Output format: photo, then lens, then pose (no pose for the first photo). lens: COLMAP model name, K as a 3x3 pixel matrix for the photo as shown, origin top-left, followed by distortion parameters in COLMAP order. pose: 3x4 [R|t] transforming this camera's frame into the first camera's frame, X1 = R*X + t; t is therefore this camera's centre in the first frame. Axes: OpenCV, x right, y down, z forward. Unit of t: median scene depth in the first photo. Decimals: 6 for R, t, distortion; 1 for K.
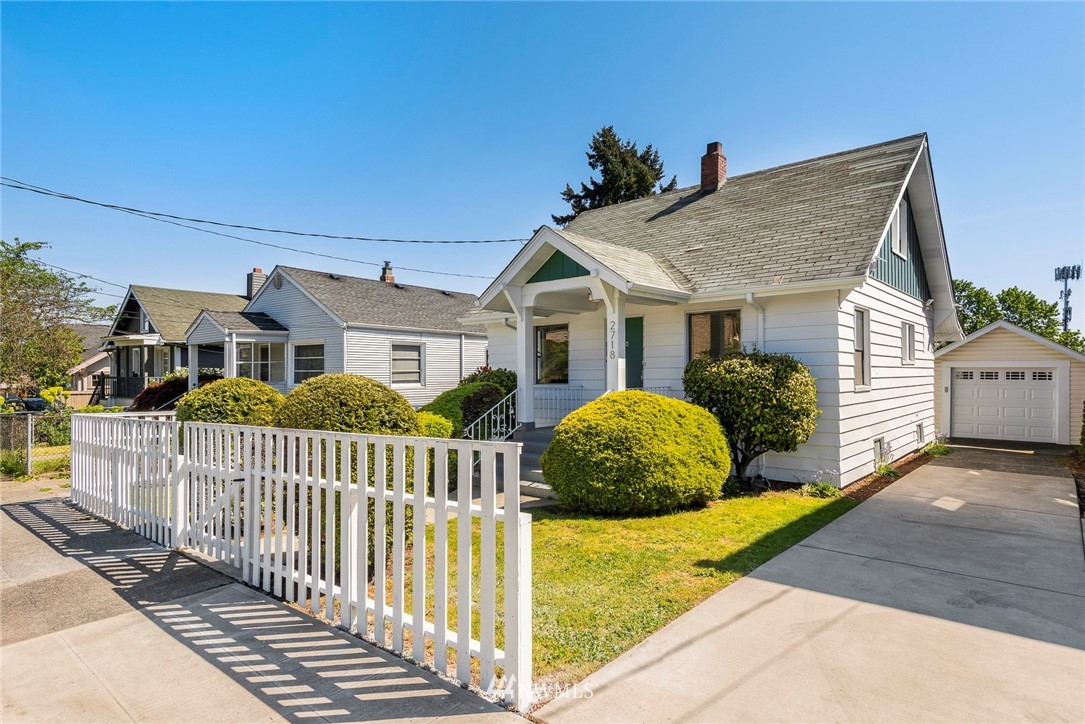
lens RADIAL K [[578.5, 0, 542.5], [0, 578.5, 362.0], [0, 0, 1]] dist [0.003790, 0.000261]
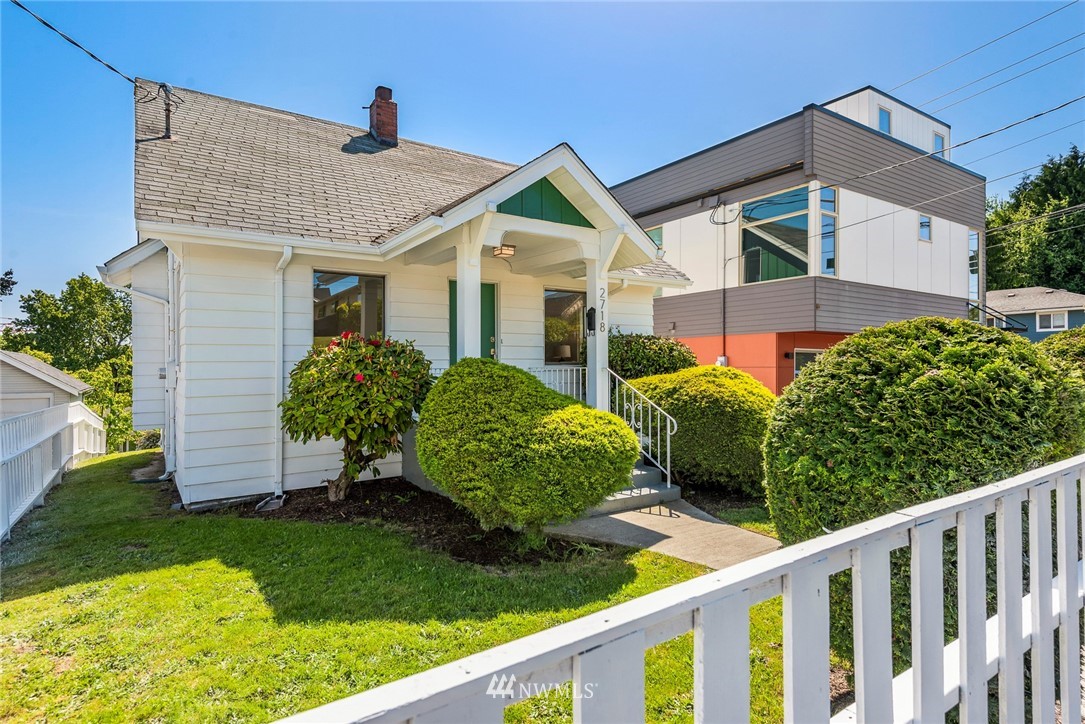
lens RADIAL K [[578.5, 0, 542.5], [0, 578.5, 362.0], [0, 0, 1]] dist [0.003790, 0.000261]
pose [[0.247340, 0.011508, 0.968860, -0.332145], [-0.011688, 0.999892, -0.008893, 0.021979], [-0.968858, -0.009124, 0.247448, 0.395931]]
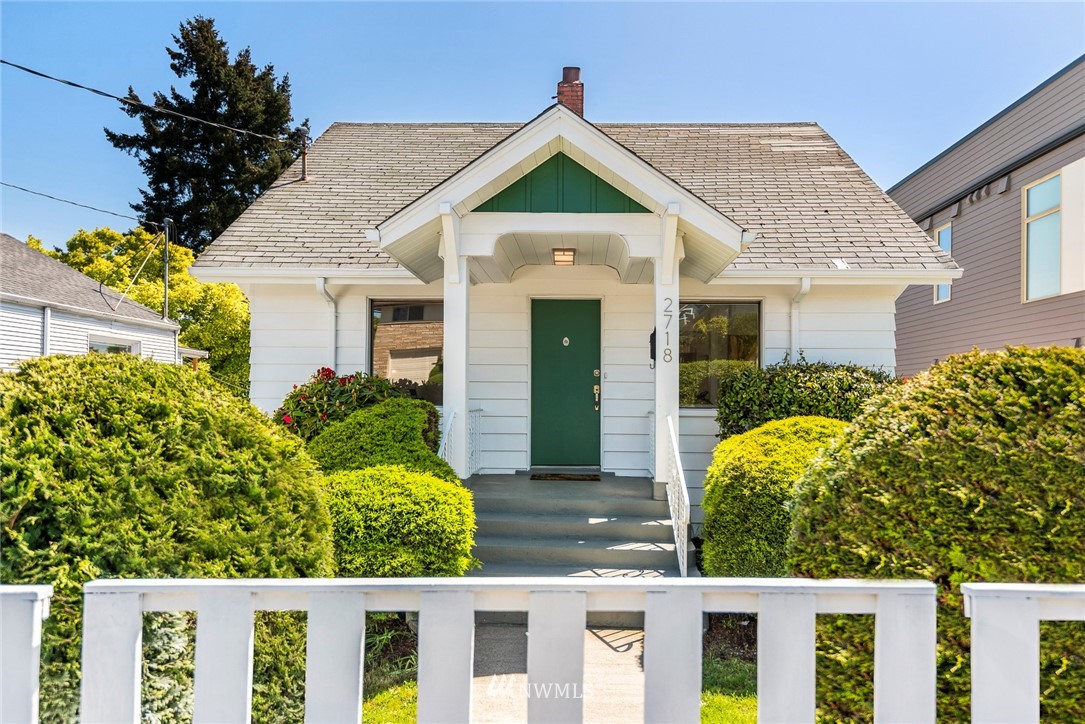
lens RADIAL K [[735.3, 0, 542.5], [0, 735.3, 362.0], [0, 0, 1]] dist [-0.004423, -0.002293]
pose [[0.774078, 0.047406, 0.631313, -0.203088], [-0.028730, 0.998796, -0.039774, 0.012121], [-0.632438, 0.012651, 0.774508, 0.238717]]
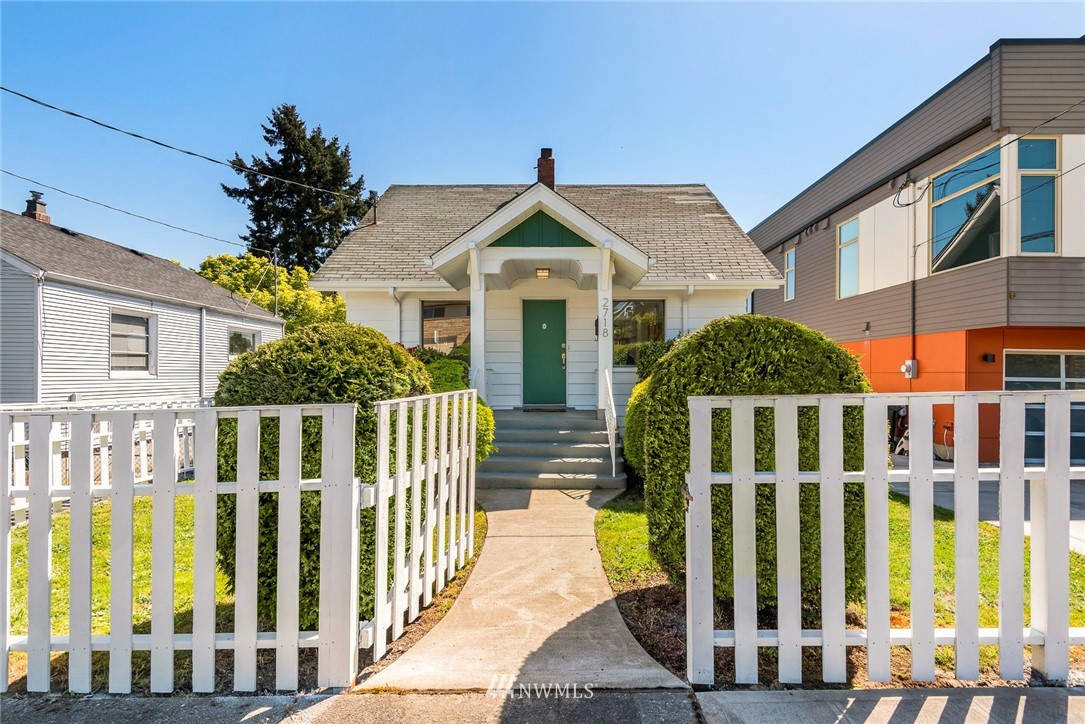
lens RADIAL K [[522.3, 0, 534.9], [0, 522.3, 369.5], [0, 0, 1]] dist [-0.009083, -0.000458]
pose [[0.765140, 0.011301, 0.643765, -0.244731], [-0.018974, 0.999807, 0.005001, 0.021353], [-0.643584, -0.016041, 0.765207, 0.191520]]
